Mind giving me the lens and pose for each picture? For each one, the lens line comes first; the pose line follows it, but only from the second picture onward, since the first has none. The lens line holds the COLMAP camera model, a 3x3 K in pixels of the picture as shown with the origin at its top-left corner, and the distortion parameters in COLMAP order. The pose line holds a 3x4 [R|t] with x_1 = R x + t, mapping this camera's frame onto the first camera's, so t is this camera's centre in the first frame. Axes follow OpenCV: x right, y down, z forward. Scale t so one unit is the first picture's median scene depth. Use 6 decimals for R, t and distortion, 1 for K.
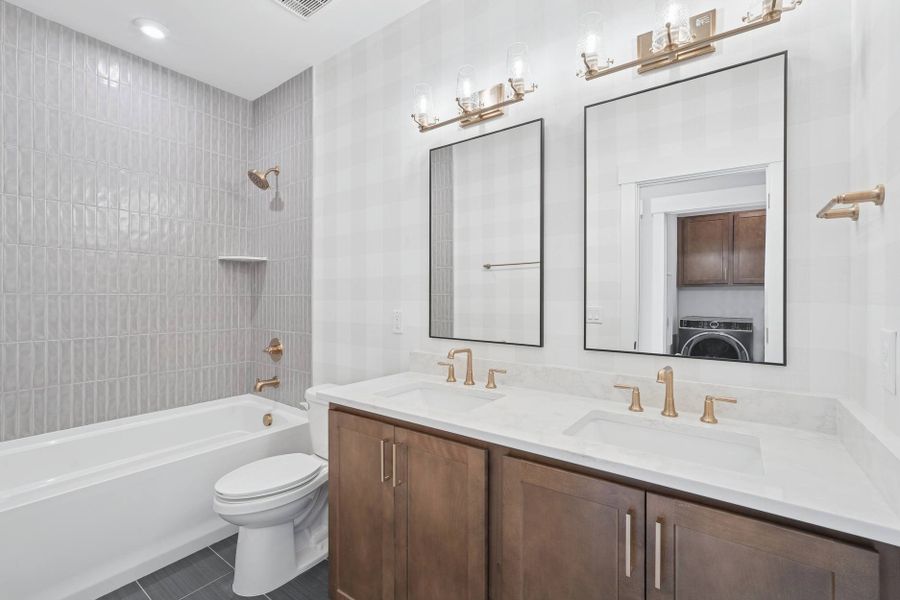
lens RADIAL K [[397.5, 0, 449.9], [0, 397.5, 297.2], [0, 0, 1]] dist [-0.012061, 0.006259]
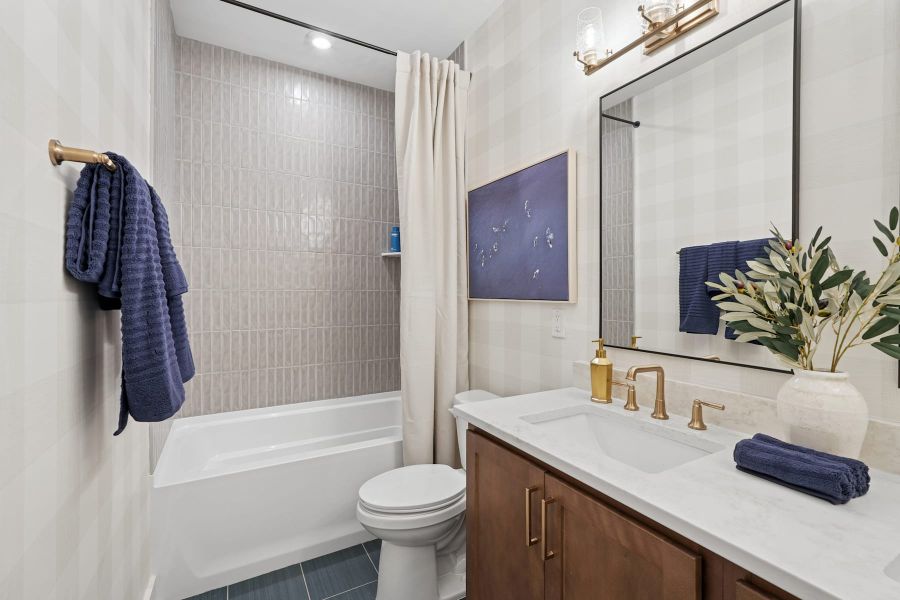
lens RADIAL K [[397.5, 0, 448.5], [0, 397.5, 293.8], [0, 0, 1]] dist [-0.012061, 0.006259]
pose [[0.909841, -0.000295, -0.414958, -0.000181], [0.001173, 0.999998, 0.001860, 0.000819], [0.414956, -0.002179, 0.909839, 0.184652]]
